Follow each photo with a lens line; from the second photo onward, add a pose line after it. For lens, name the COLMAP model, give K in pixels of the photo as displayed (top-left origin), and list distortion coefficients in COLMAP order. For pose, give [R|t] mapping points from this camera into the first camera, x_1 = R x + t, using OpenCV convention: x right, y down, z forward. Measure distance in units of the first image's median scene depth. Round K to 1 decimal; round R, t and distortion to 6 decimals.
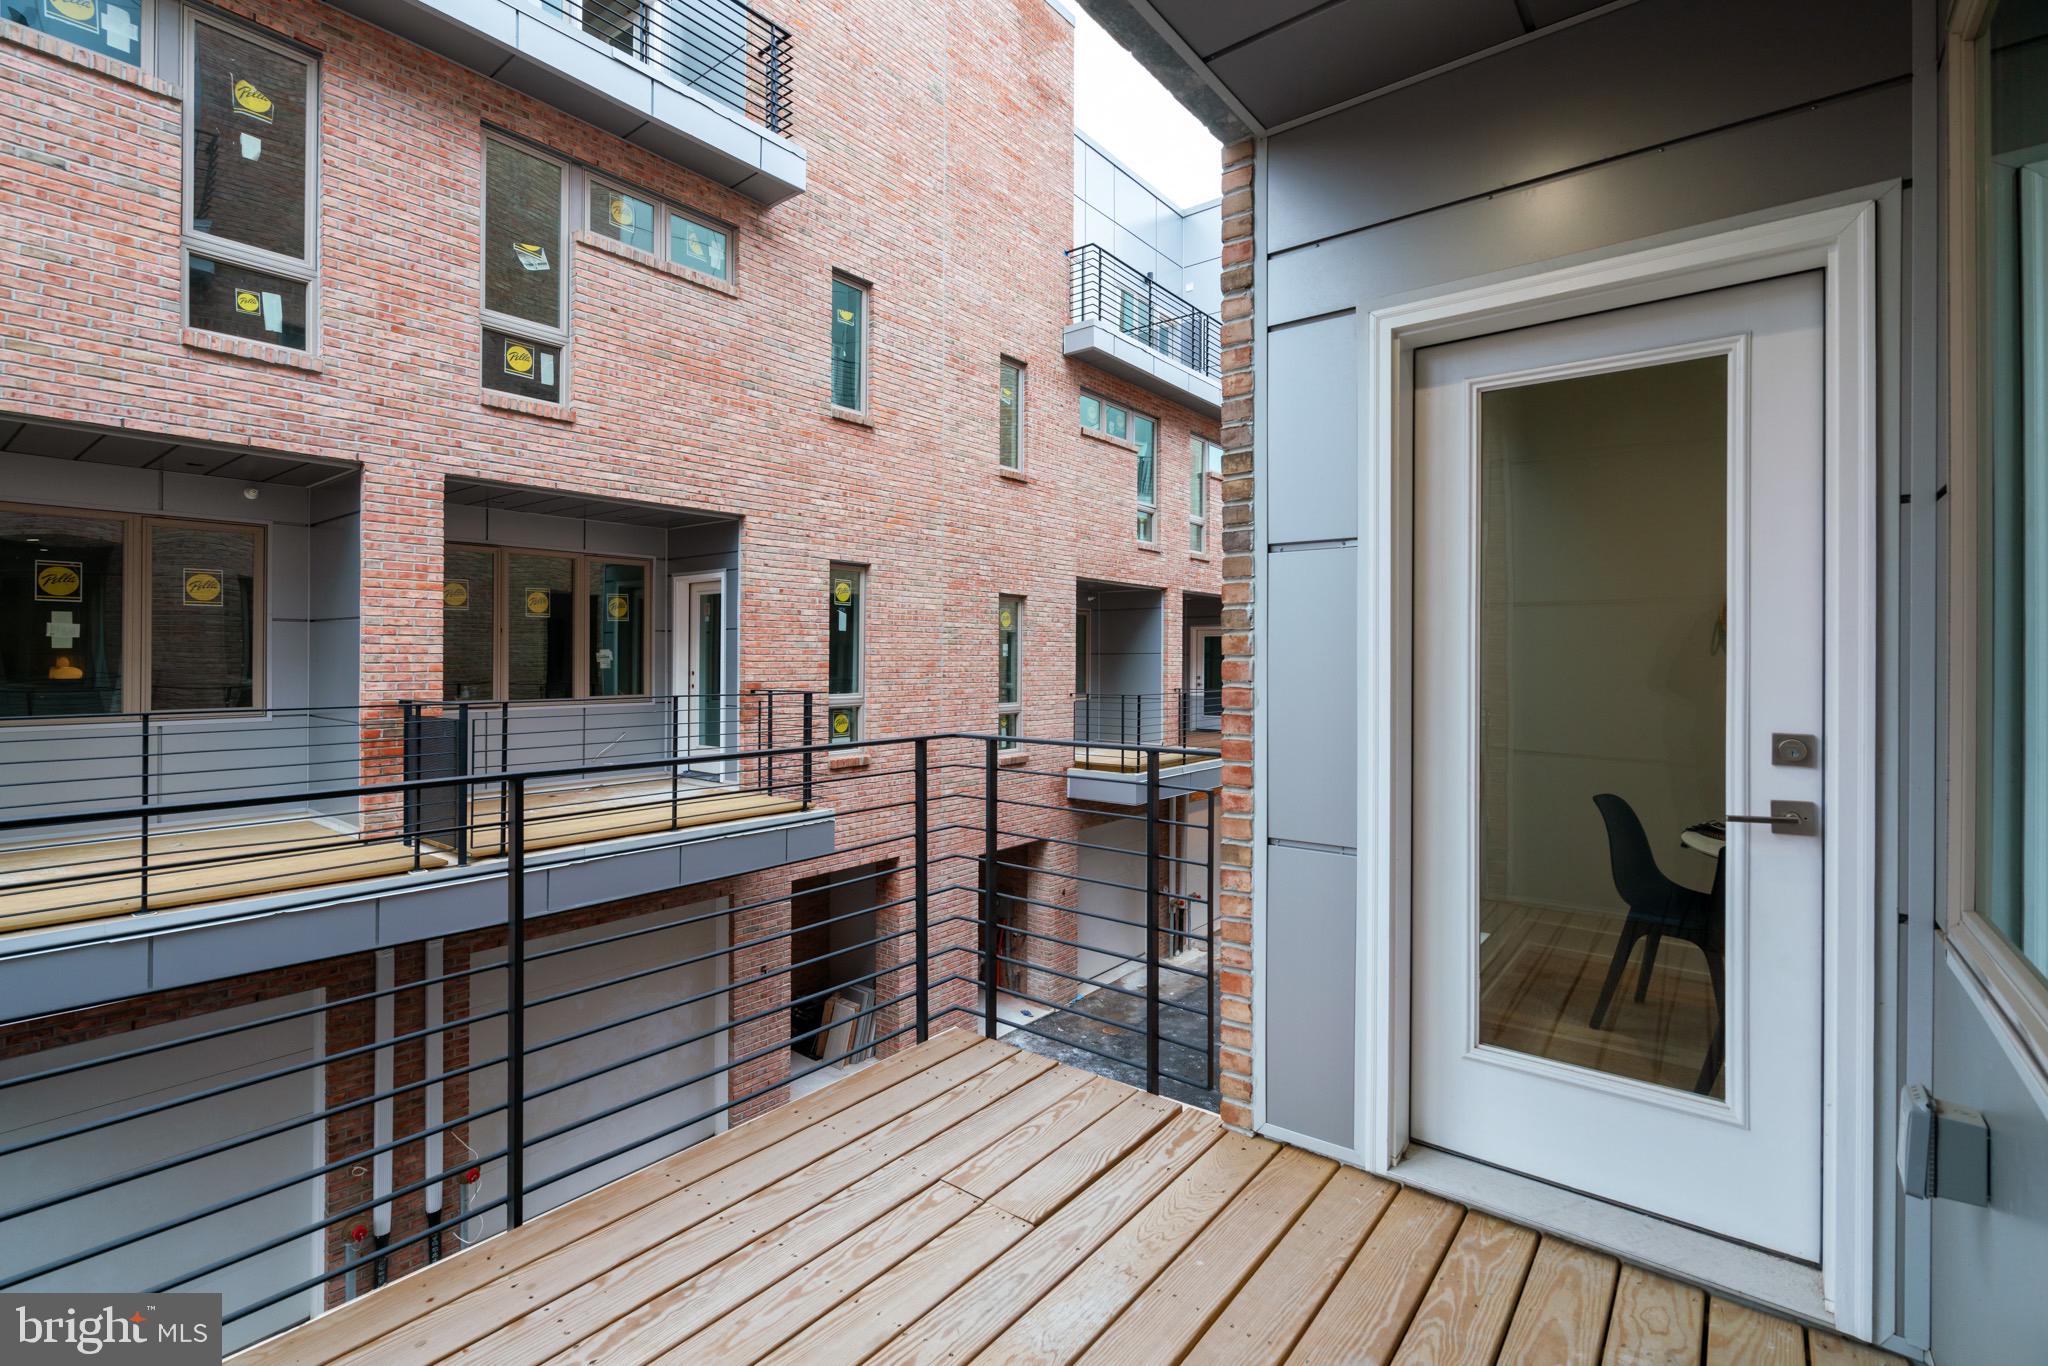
lens RADIAL K [[933.5, 0, 1024.3], [0, 933.5, 676.8], [0, 0, 1]] dist [-0.001931, -0.000211]
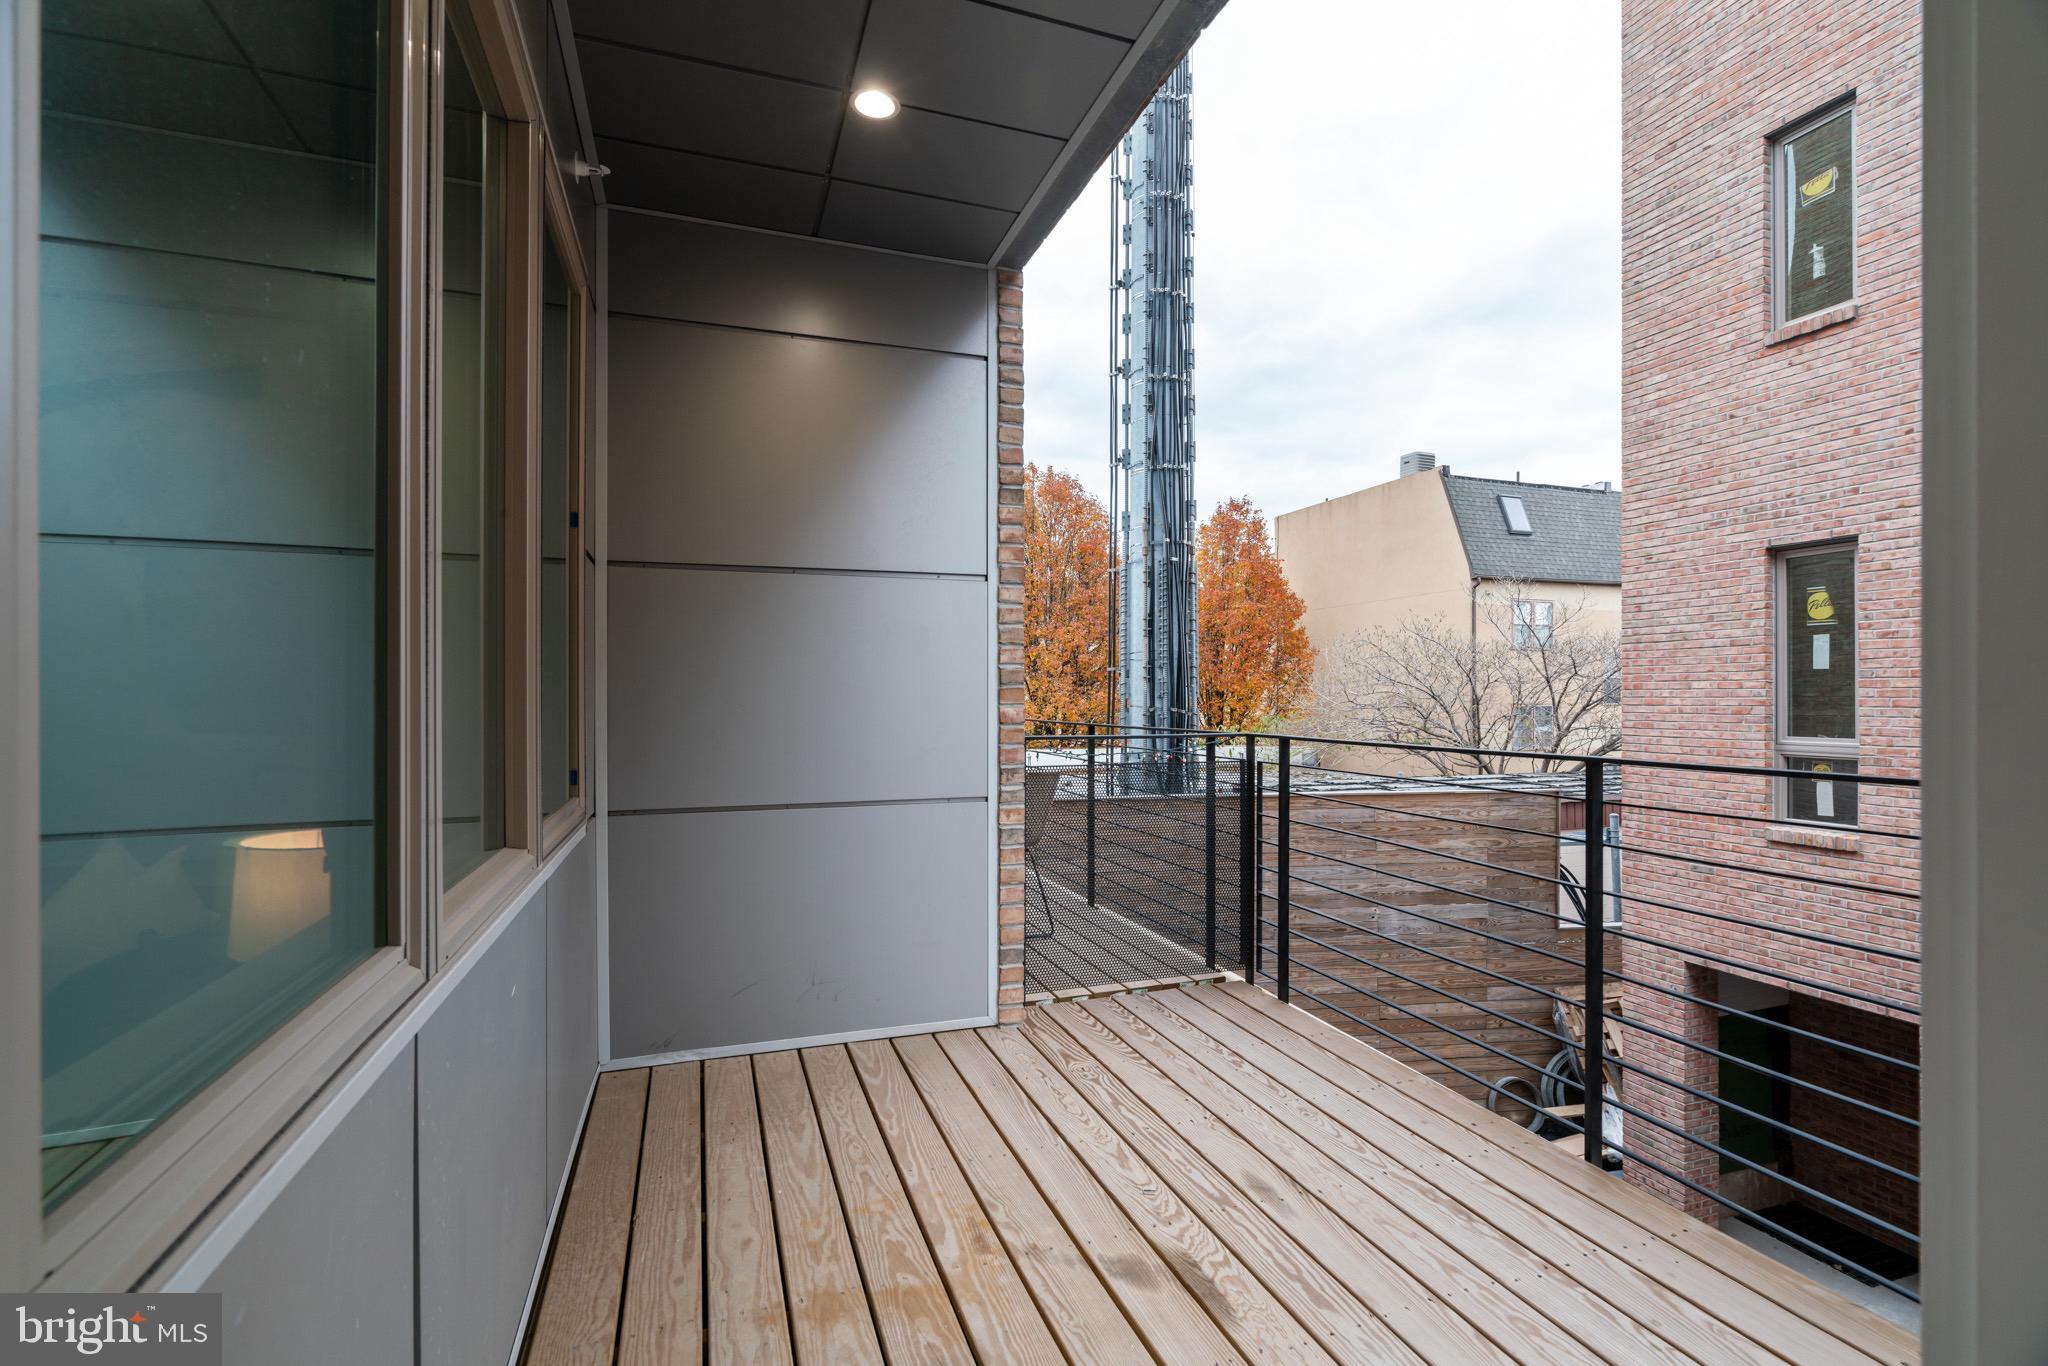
lens RADIAL K [[924.3, 0, 1023.4], [0, 924.3, 692.6], [0, 0, 1]] dist [0.000570, 0.000068]
pose [[-0.530226, -0.000861, -0.847856, 0.831527], [-0.010152, 0.999934, 0.005333, -0.003075], [0.847796, 0.011435, -0.530200, 1.023864]]
